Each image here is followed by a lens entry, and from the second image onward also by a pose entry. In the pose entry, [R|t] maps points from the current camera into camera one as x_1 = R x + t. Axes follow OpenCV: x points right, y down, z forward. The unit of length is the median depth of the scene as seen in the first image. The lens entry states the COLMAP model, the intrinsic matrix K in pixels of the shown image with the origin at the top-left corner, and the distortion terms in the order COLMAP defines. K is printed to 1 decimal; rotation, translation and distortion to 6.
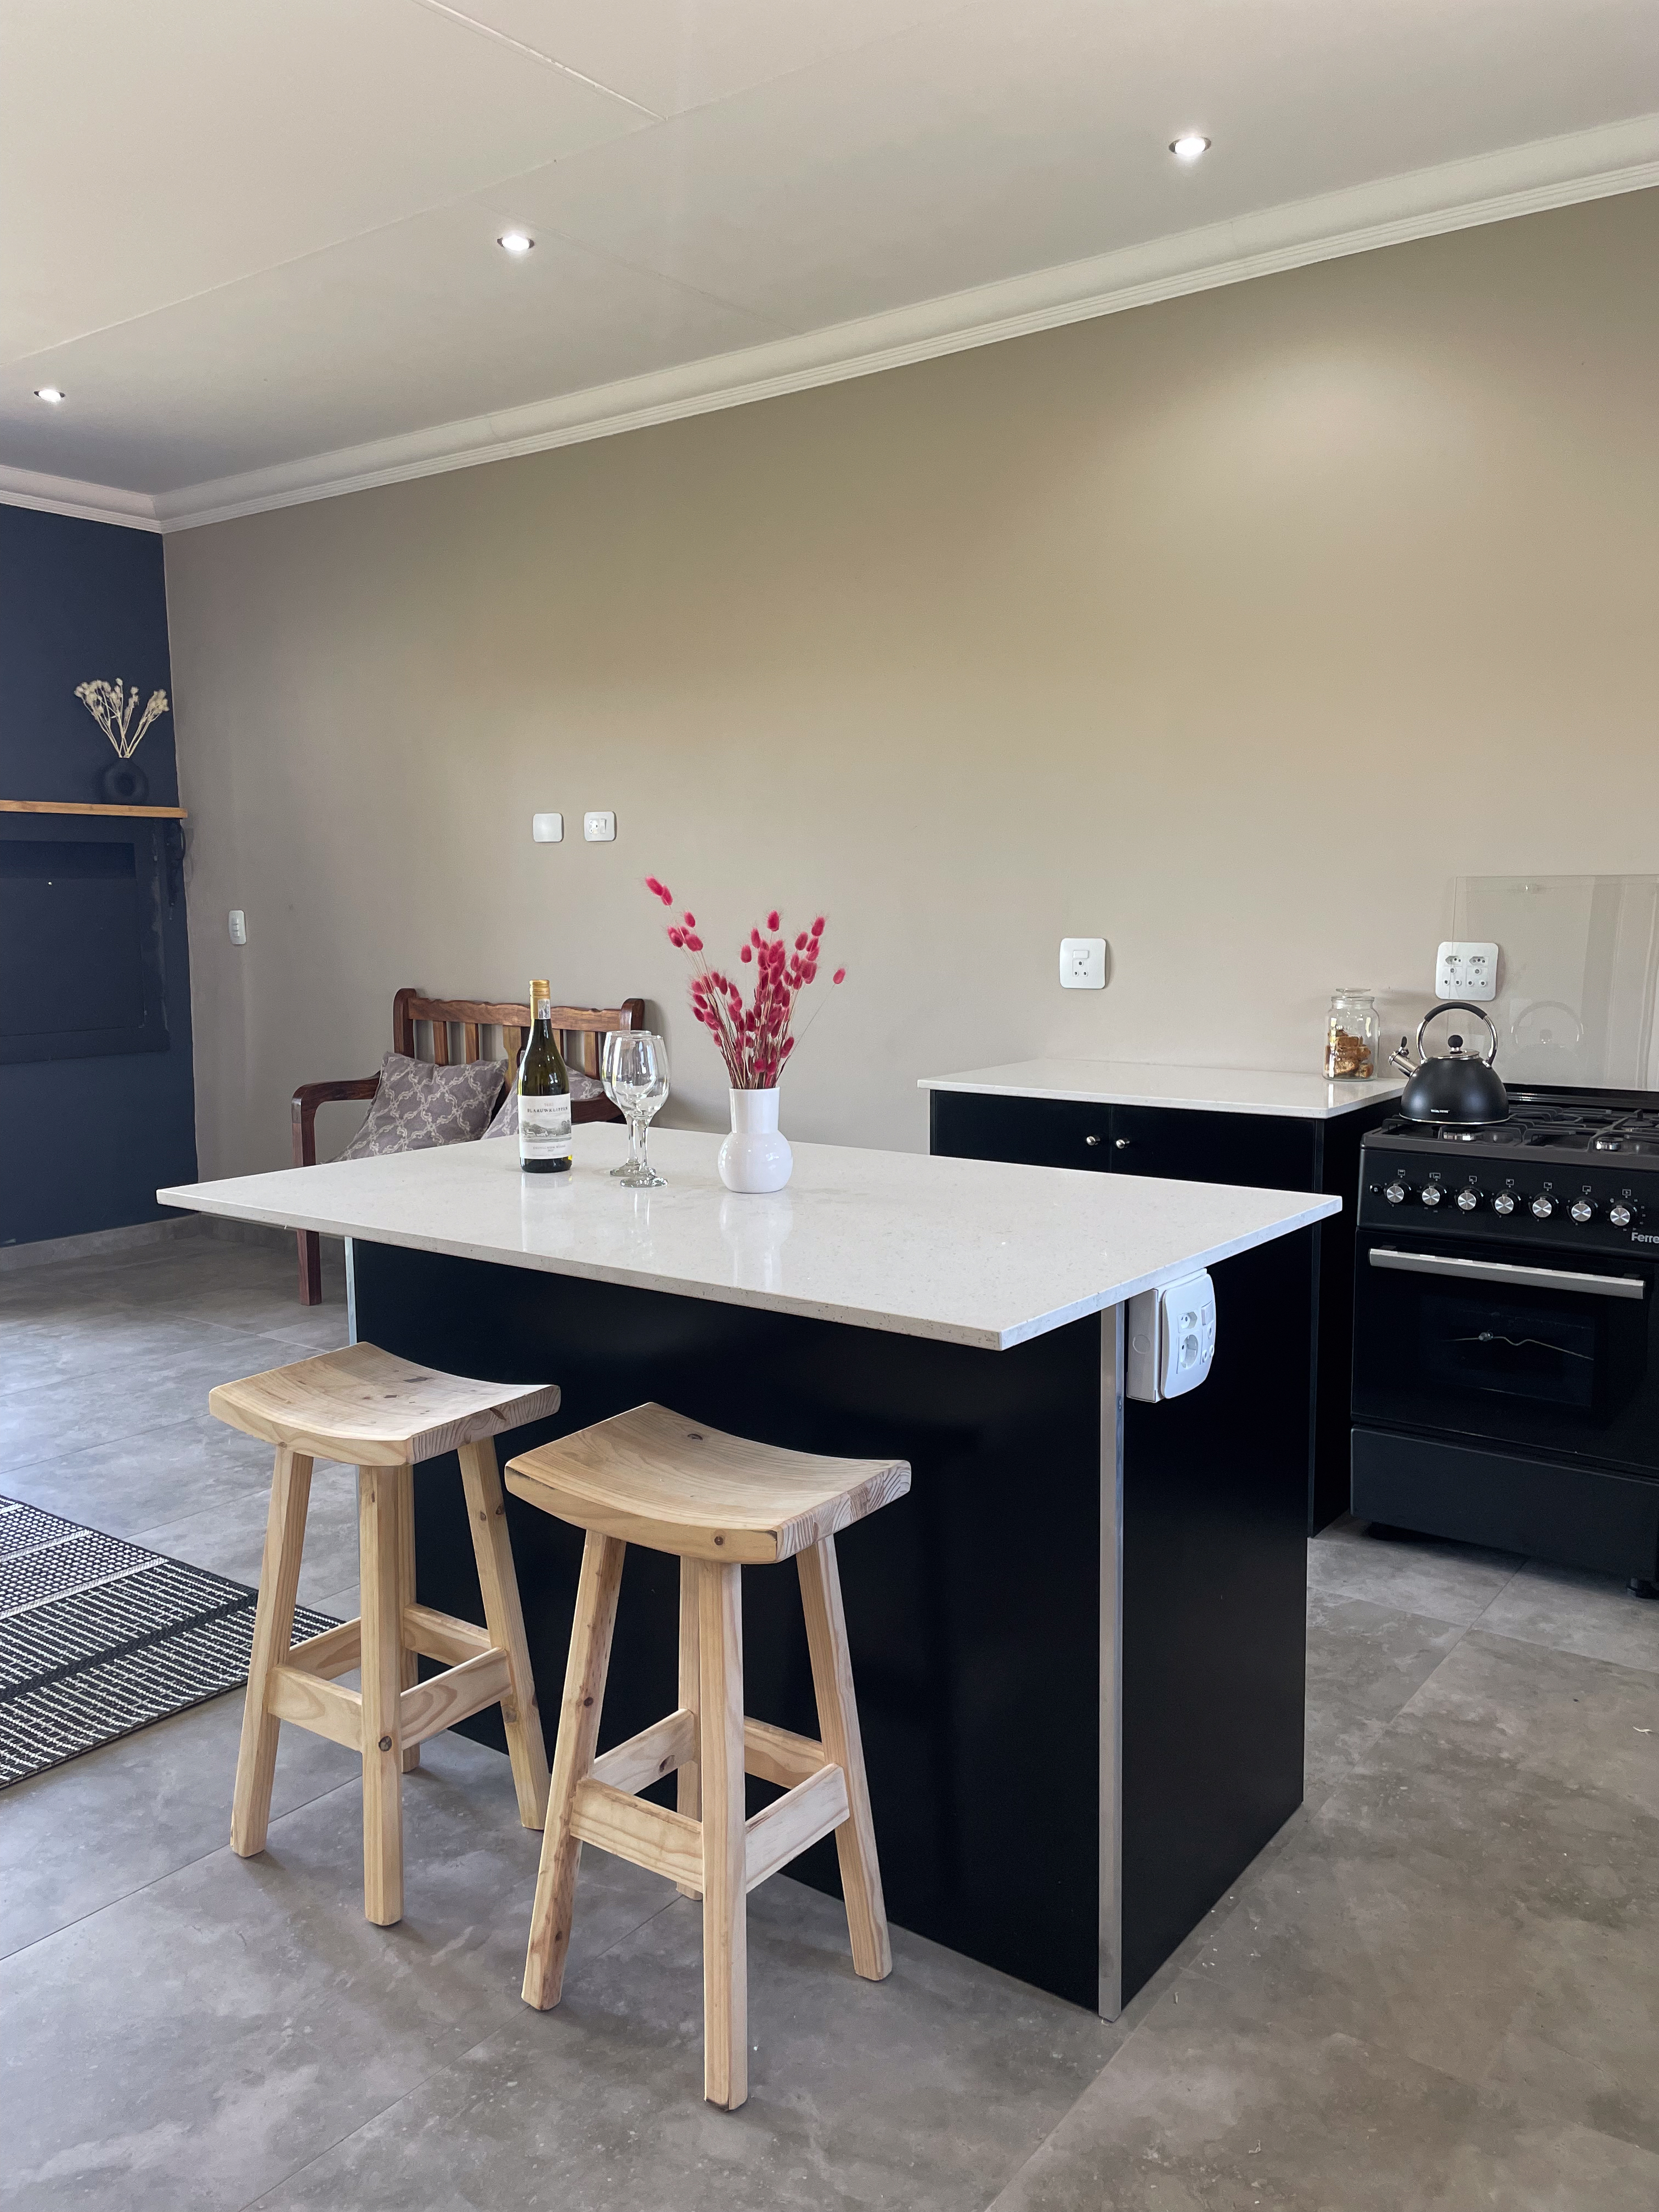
lens RADIAL K [[1679.3, 0, 829.5], [0, 1679.3, 1106.0], [0, 0, 1]] dist [0.047478, -0.002745]
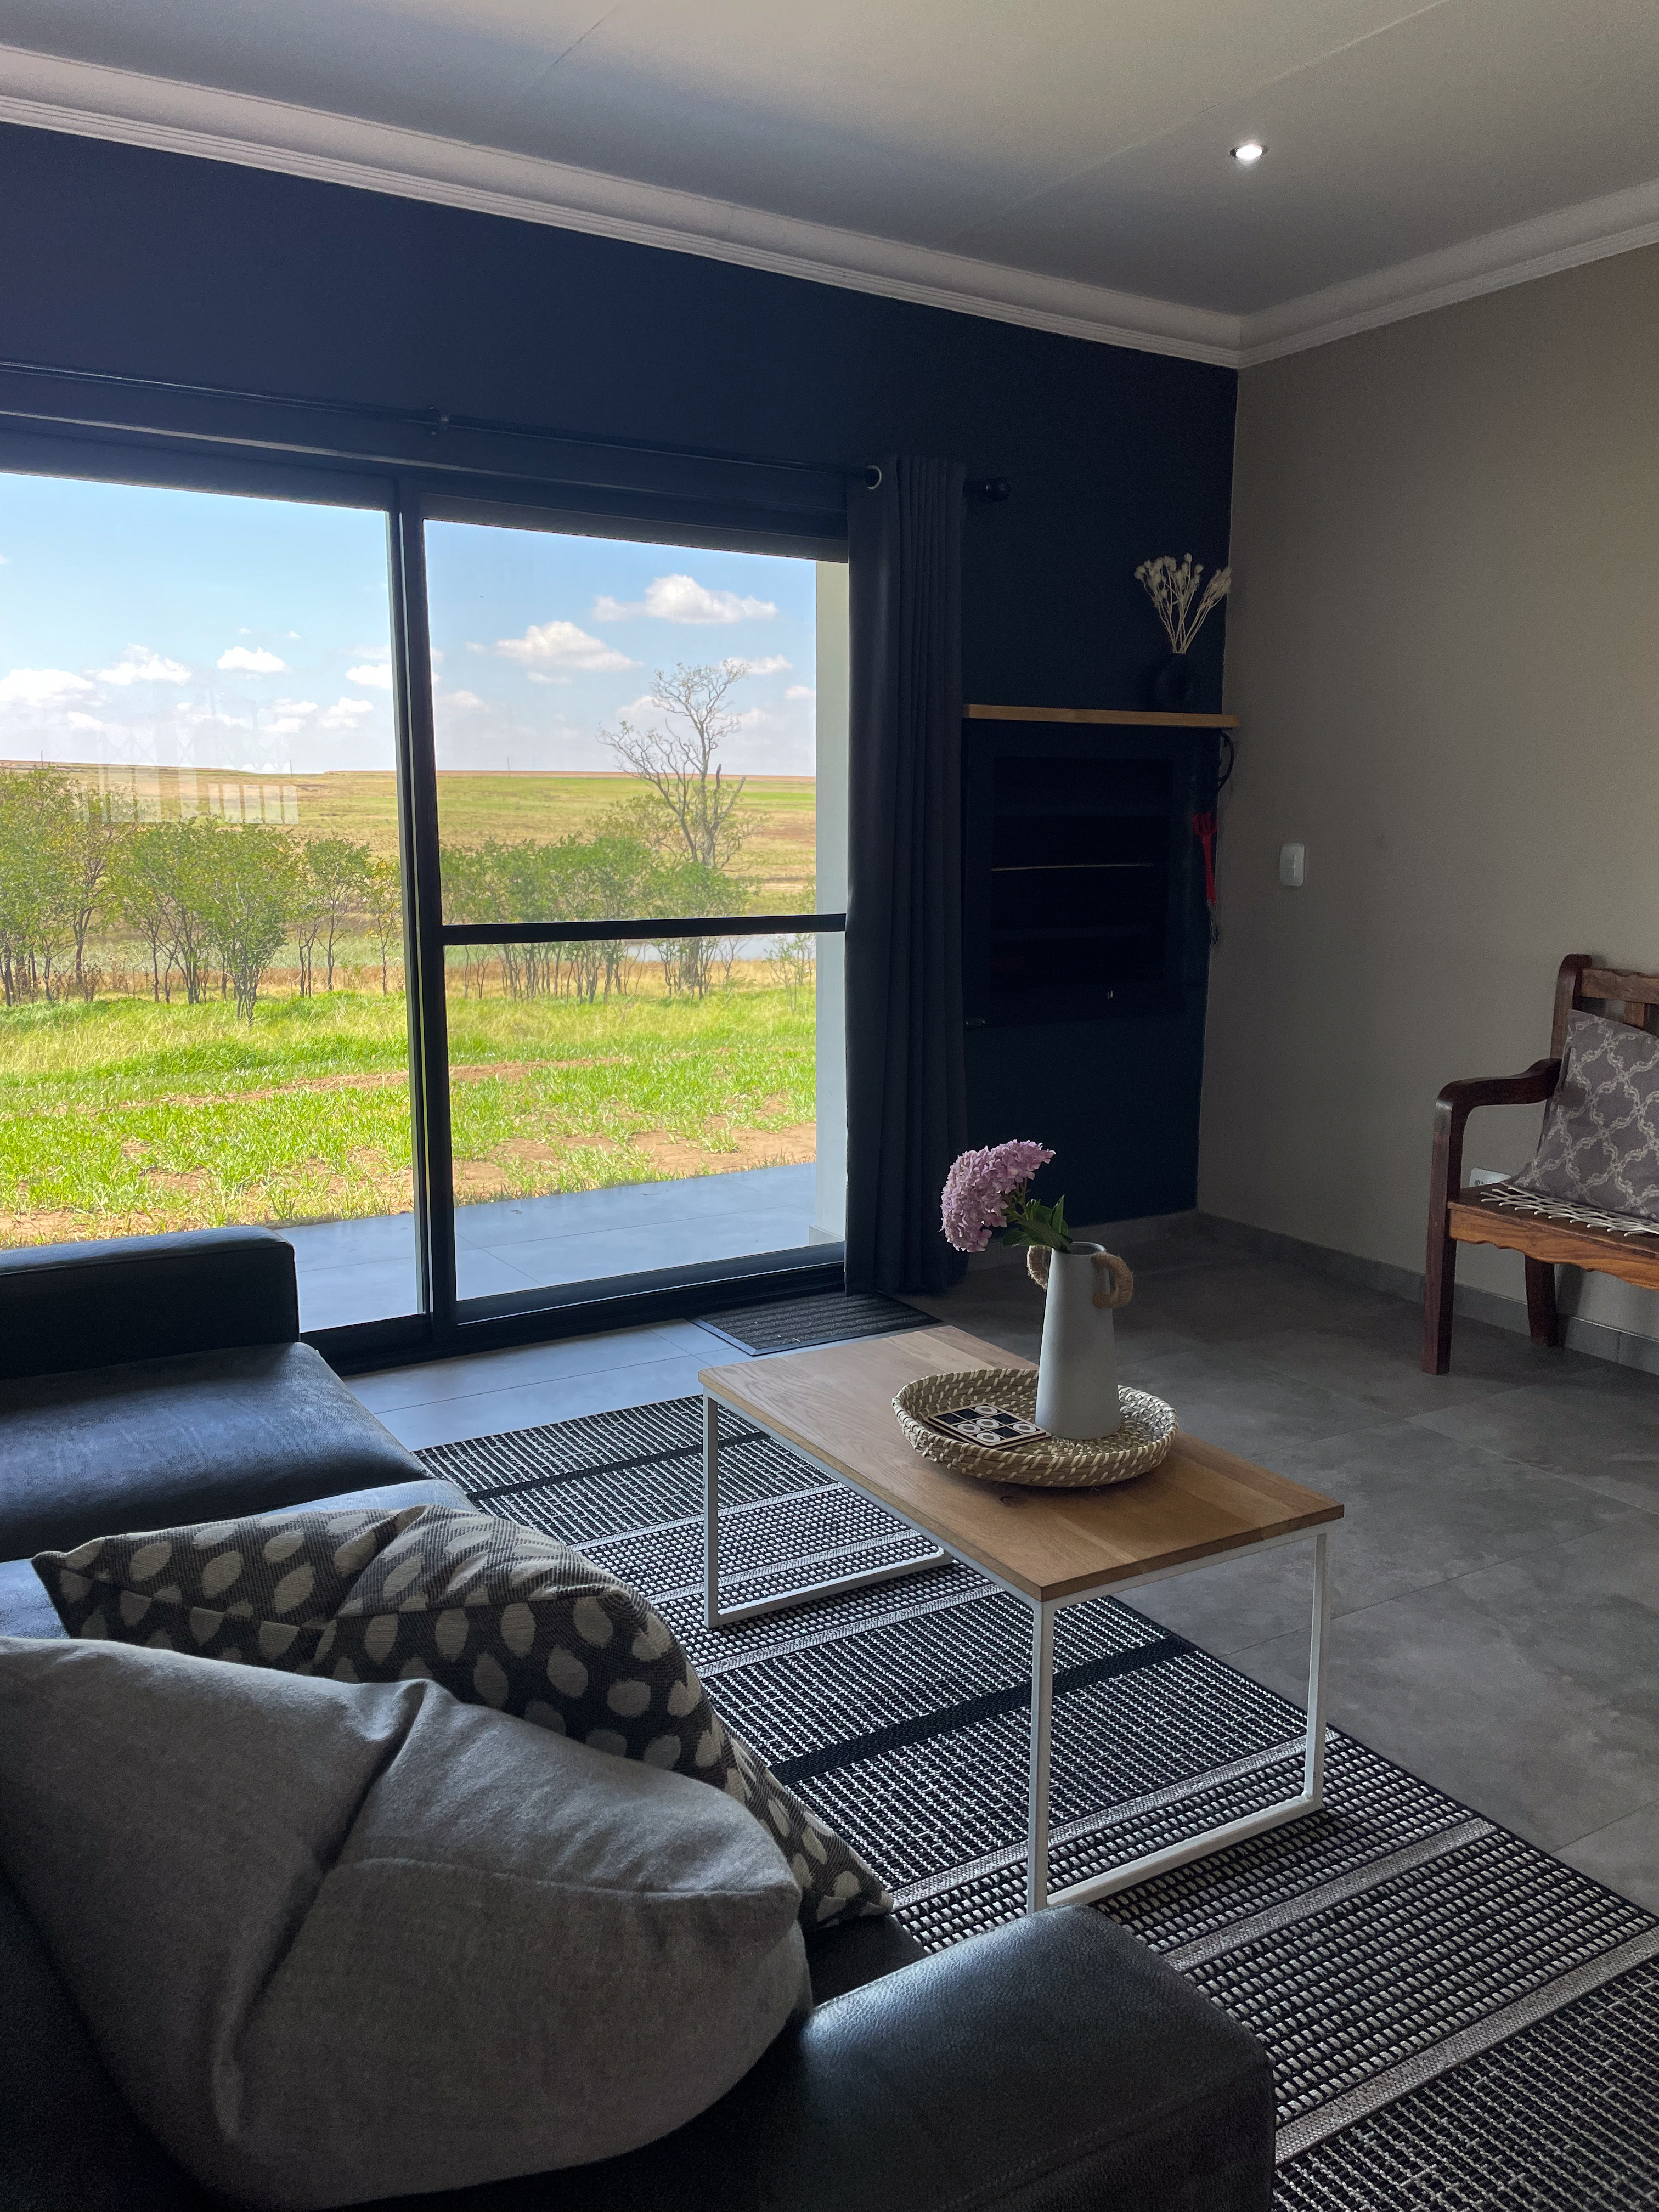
lens RADIAL K [[1679.3, 0, 829.5], [0, 1679.3, 1106.0], [0, 0, 1]] dist [0.047478, -0.002745]
pose [[0.925091, 0.070021, -0.373234, -0.252439], [-0.055319, 0.997217, 0.049971, -0.020850], [0.375694, -0.025581, 0.926391, 0.183017]]
